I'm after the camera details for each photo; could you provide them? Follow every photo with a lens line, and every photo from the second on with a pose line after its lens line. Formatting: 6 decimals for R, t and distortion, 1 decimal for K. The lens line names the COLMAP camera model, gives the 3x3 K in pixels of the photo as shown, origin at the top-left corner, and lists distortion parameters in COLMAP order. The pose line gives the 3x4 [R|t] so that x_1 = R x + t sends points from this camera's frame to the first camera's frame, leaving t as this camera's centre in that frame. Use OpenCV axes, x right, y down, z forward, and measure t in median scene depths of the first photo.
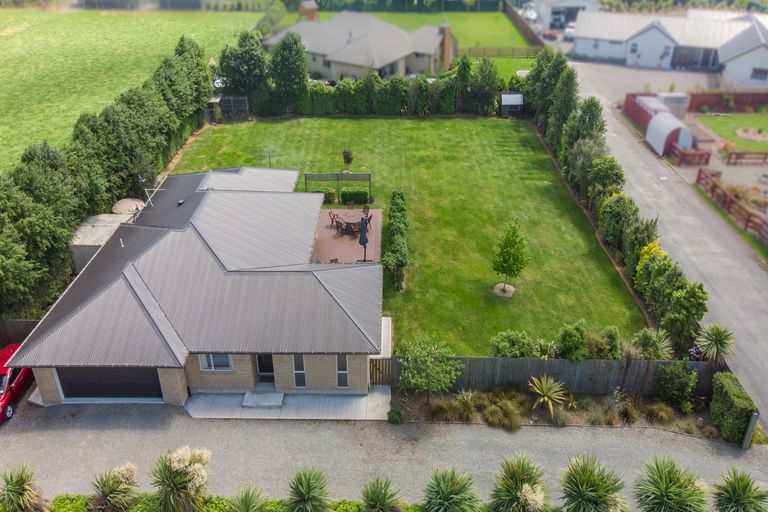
lens RADIAL K [[559.7, 0, 374.4], [0, 559.7, 256.4], [0, 0, 1]] dist [0.031122, 0.012193]
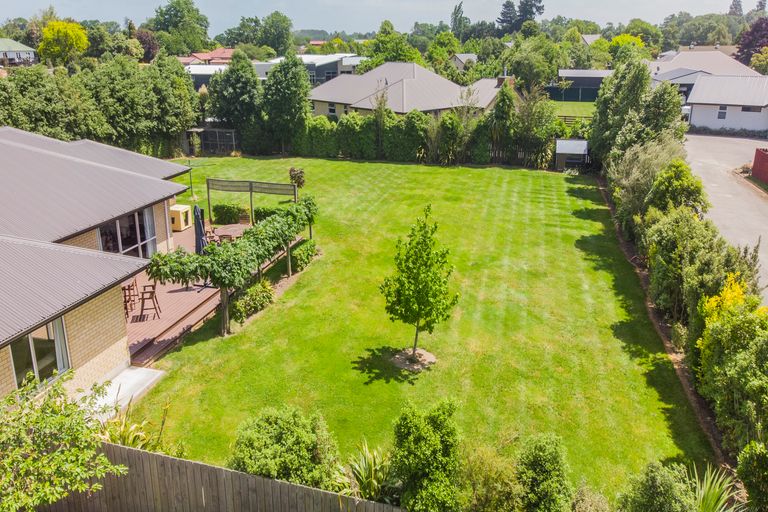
lens RADIAL K [[559.7, 0, 374.4], [0, 559.7, 256.4], [0, 0, 1]] dist [0.031122, 0.012193]
pose [[0.964602, 0.086695, -0.249053, 0.209786], [-0.144940, 0.963273, -0.226049, 0.059595], [0.220309, 0.254145, 0.941740, 0.328615]]
